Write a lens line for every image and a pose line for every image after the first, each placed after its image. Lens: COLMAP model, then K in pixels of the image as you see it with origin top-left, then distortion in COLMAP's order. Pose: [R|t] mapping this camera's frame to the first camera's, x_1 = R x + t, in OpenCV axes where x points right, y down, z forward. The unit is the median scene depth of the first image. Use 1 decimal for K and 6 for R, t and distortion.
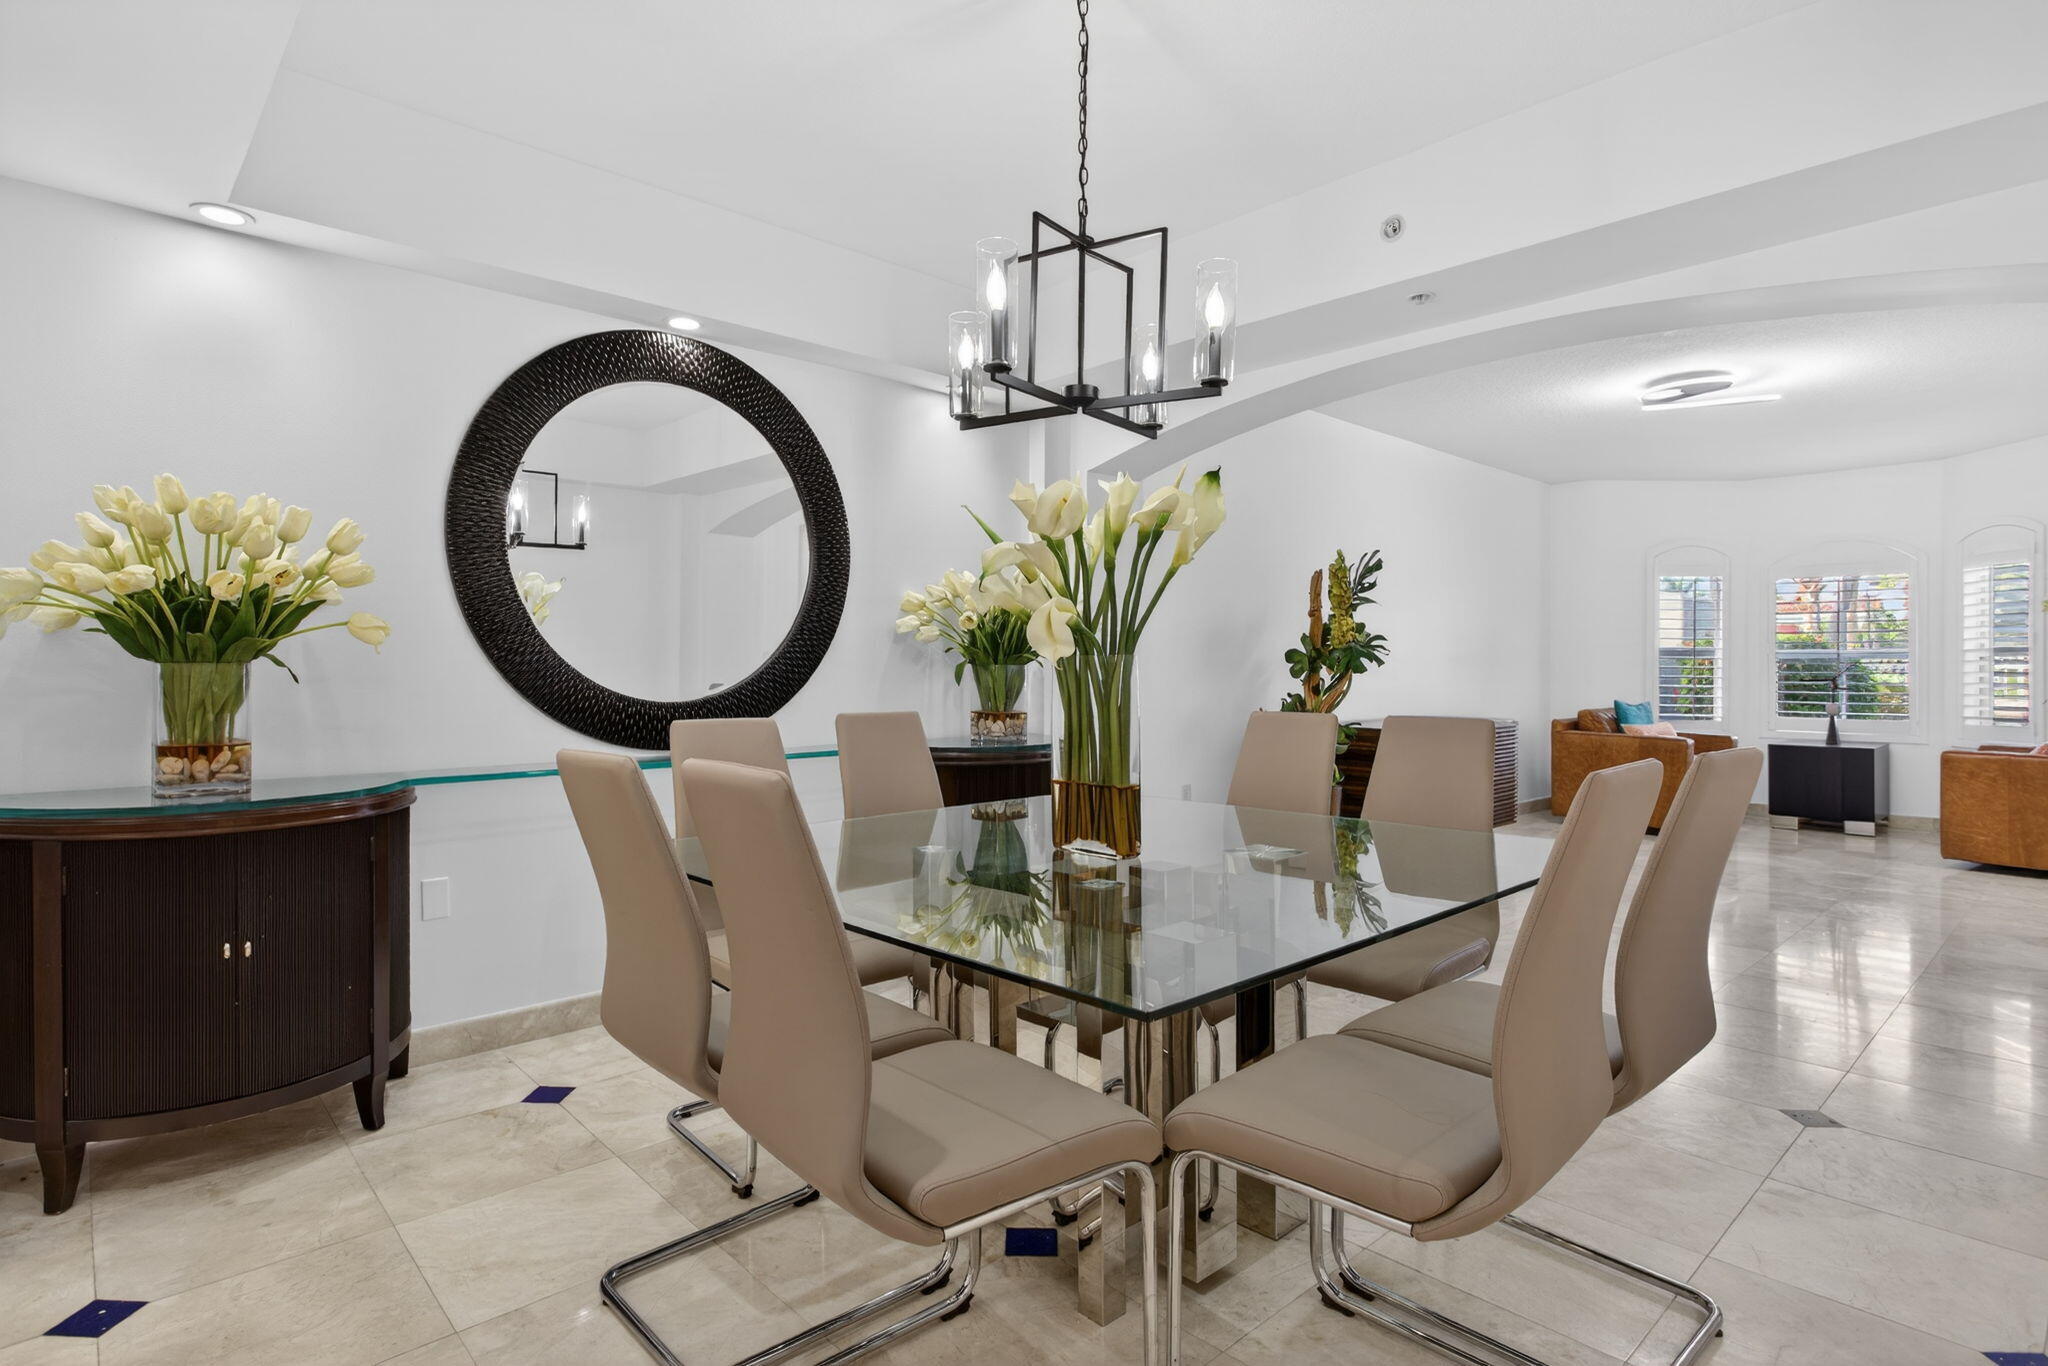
lens RADIAL K [[1052.0, 0, 1033.3], [0, 1052.0, 672.1], [0, 0, 1]] dist [-0.003959, 0.000007]
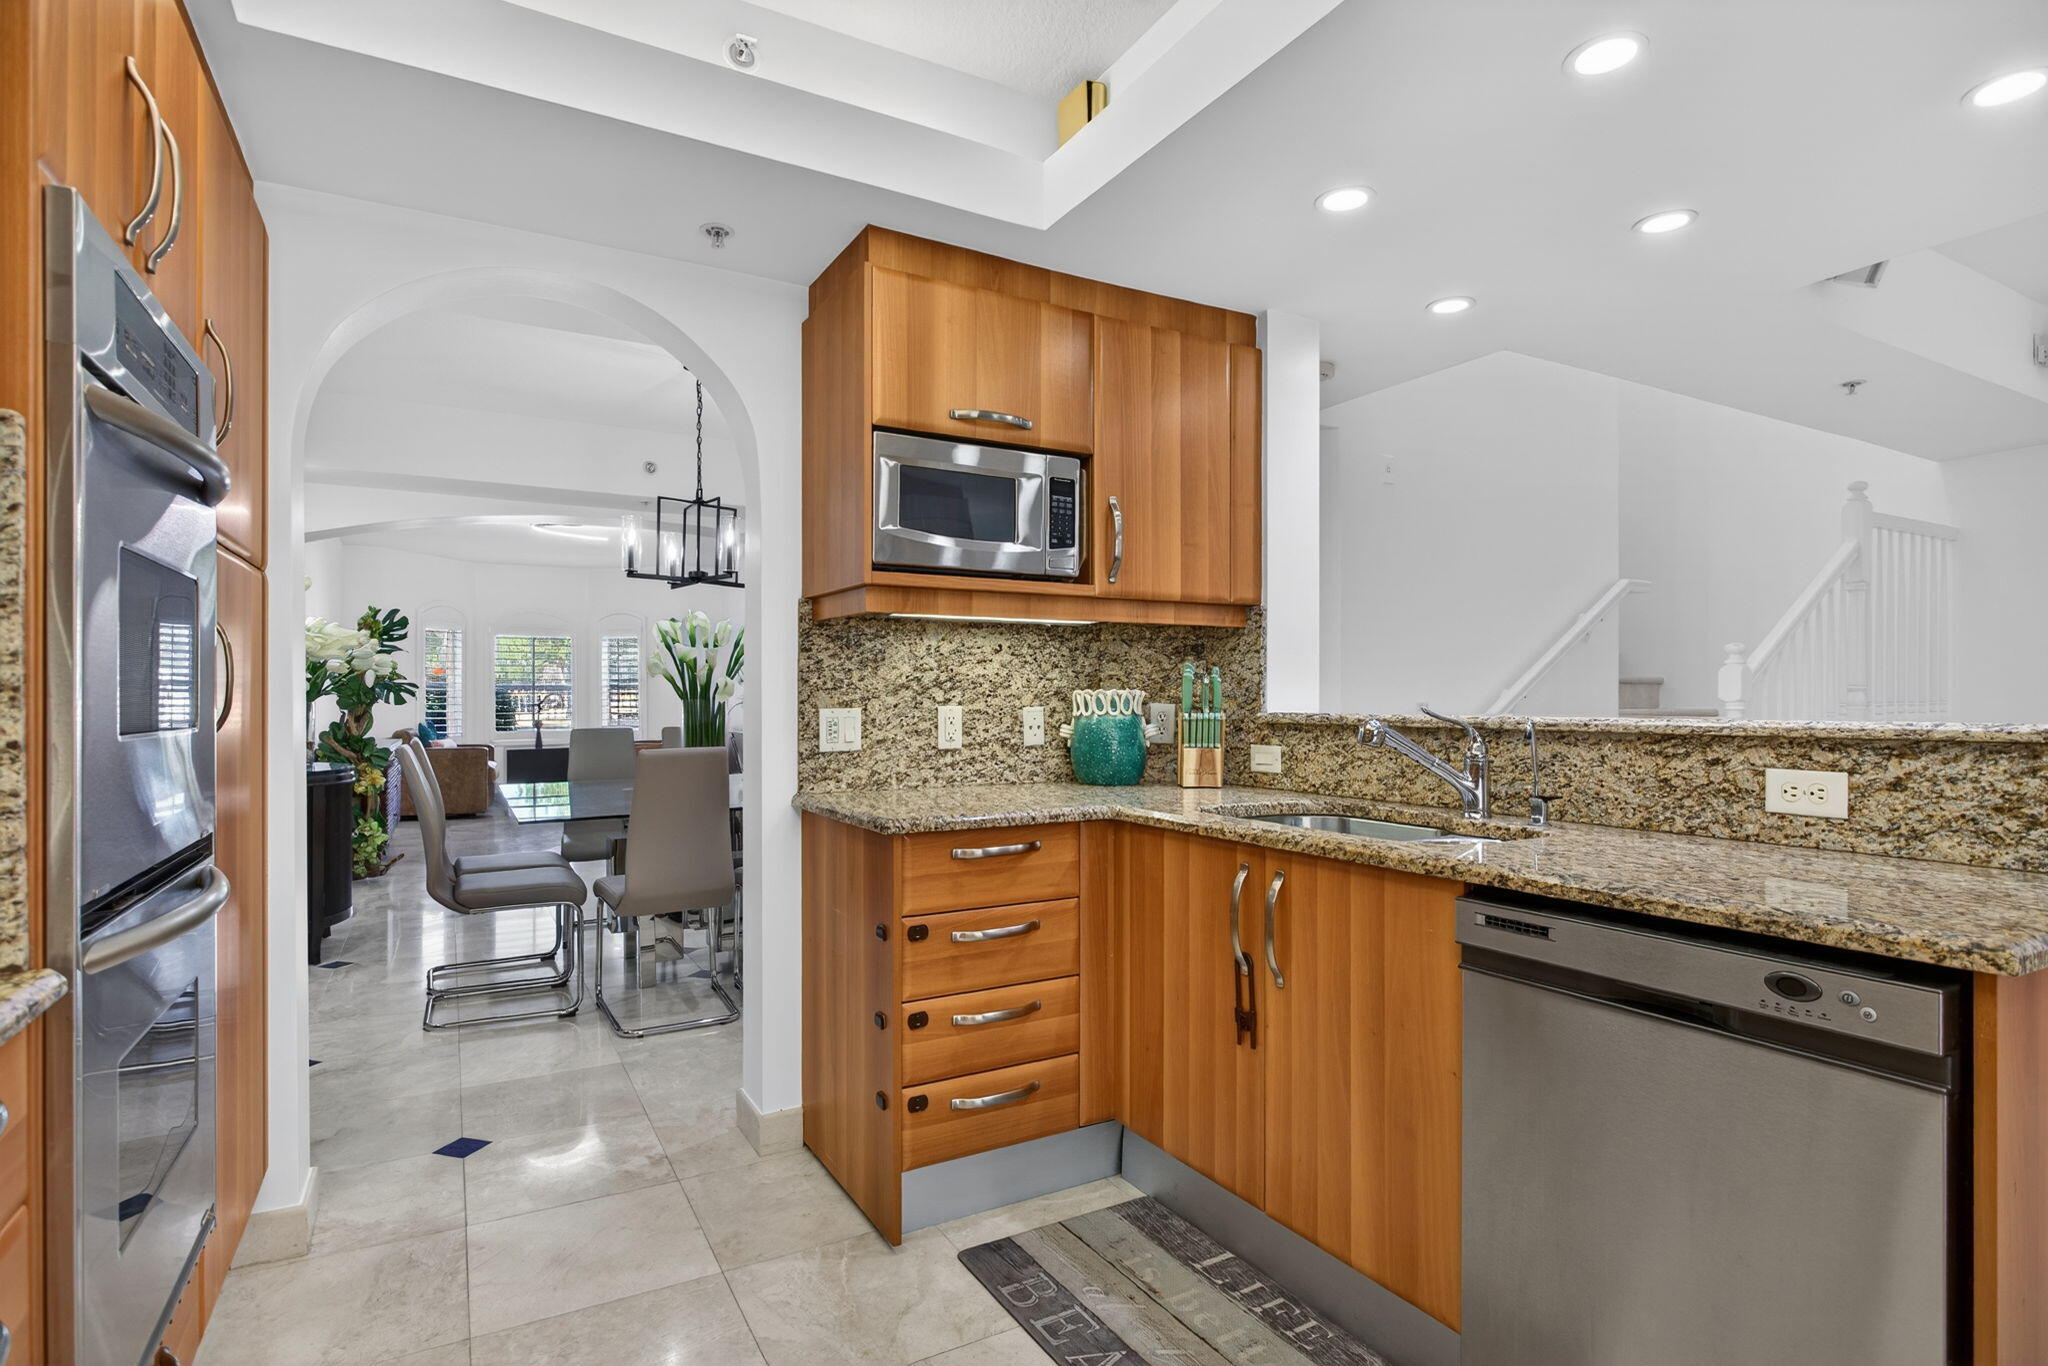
lens RADIAL K [[1026.6, 0, 1020.7], [0, 1026.6, 694.3], [0, 0, 1]] dist [-0.006120, -0.000562]
pose [[0.234946, -0.002880, 0.972004, -0.717577], [0.004251, 0.999989, 0.001936, -0.010059], [-0.971999, 0.003677, 0.234956, -0.040492]]
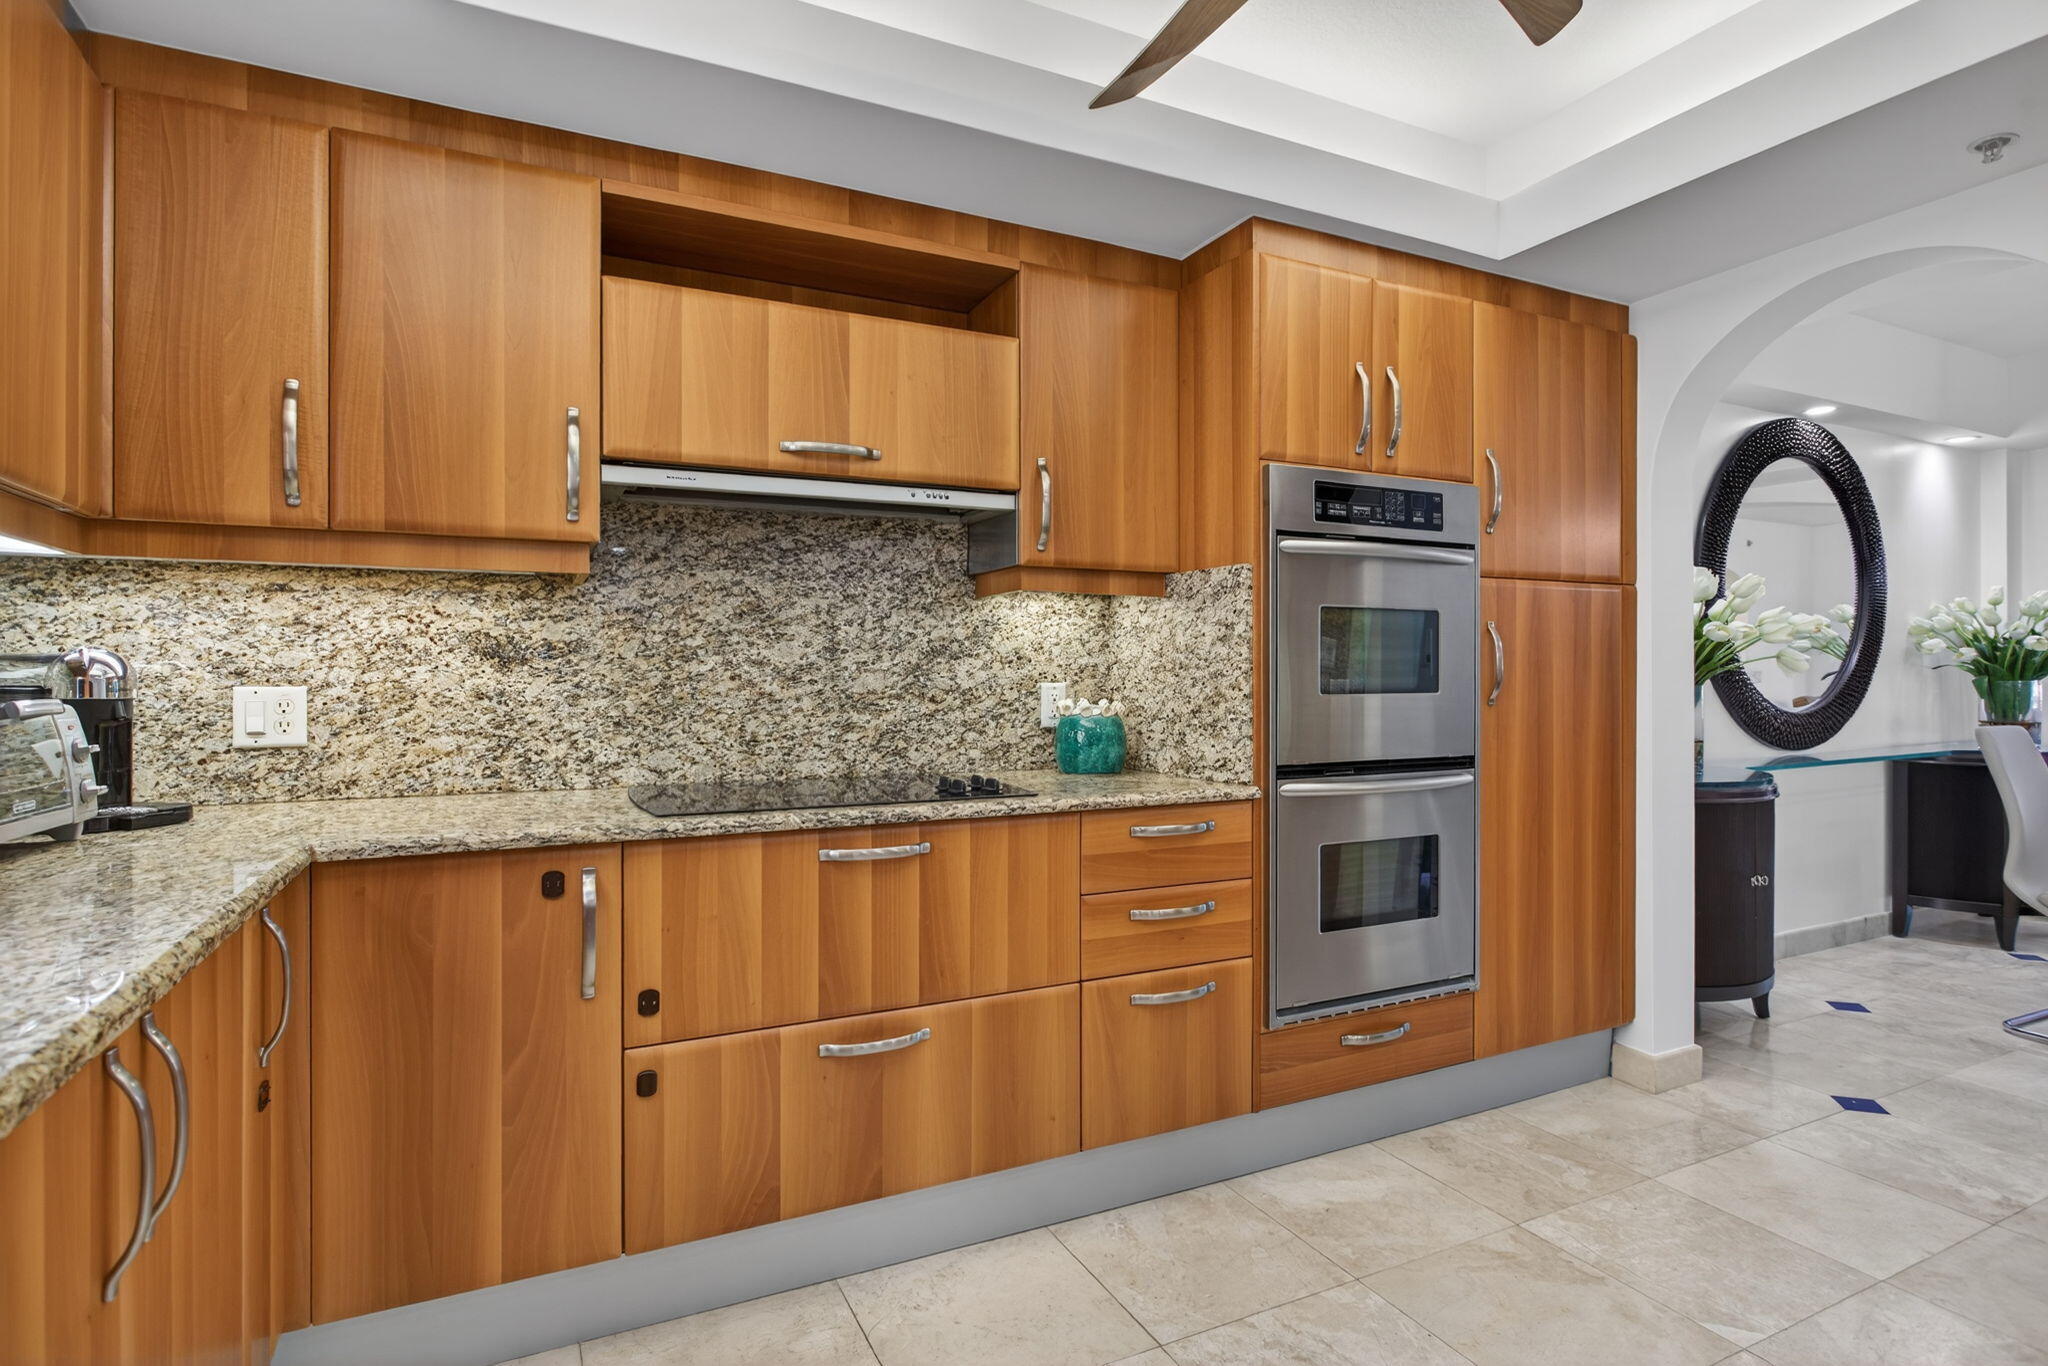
lens RADIAL K [[1052.3, 0, 1024.0], [0, 1052.3, 683.0], [0, 0, 1]] dist [-0.012210, -0.000568]
pose [[0.957819, -0.001433, -0.287368, -0.554869], [0.003014, 0.999983, 0.005058, -0.009351], [0.287356, -0.005711, 0.957807, -0.287778]]
